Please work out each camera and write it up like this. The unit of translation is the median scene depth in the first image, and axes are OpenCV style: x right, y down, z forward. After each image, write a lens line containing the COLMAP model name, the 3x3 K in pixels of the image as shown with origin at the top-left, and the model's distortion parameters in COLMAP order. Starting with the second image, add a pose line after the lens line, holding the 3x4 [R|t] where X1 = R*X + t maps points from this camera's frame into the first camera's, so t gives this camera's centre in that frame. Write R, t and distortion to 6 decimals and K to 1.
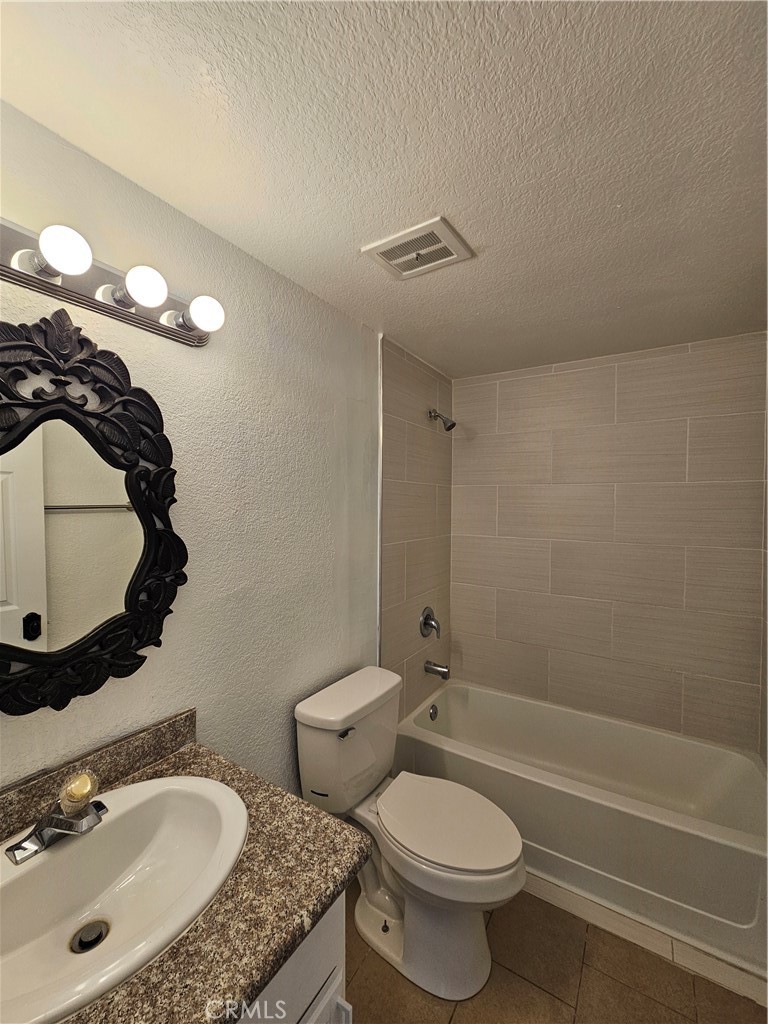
lens RADIAL K [[428.1, 0, 384.0], [0, 428.1, 512.0], [0, 0, 1]] dist [0.001037, -0.000512]
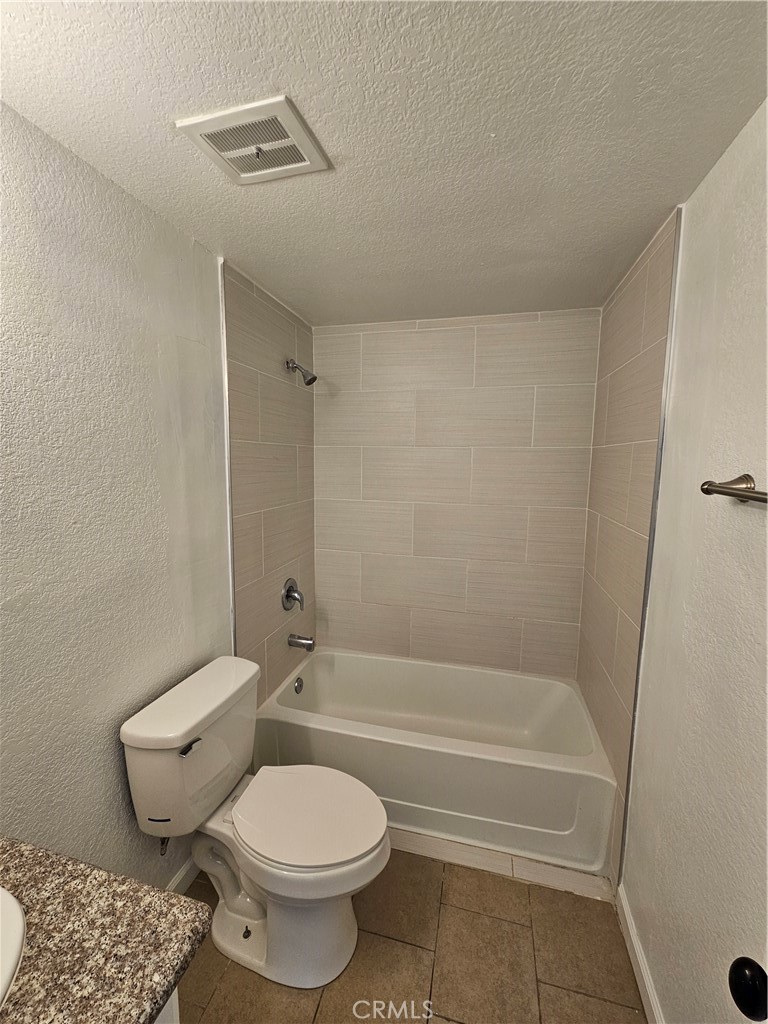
lens RADIAL K [[417.1, 0, 384.0], [0, 417.1, 512.0], [0, 0, 1]] dist [0.001340, 0.000944]
pose [[0.952662, -0.034789, 0.302036, 0.040806], [0.000023, 0.993440, 0.114353, -0.037382], [-0.304032, -0.108932, 0.946413, 0.138476]]
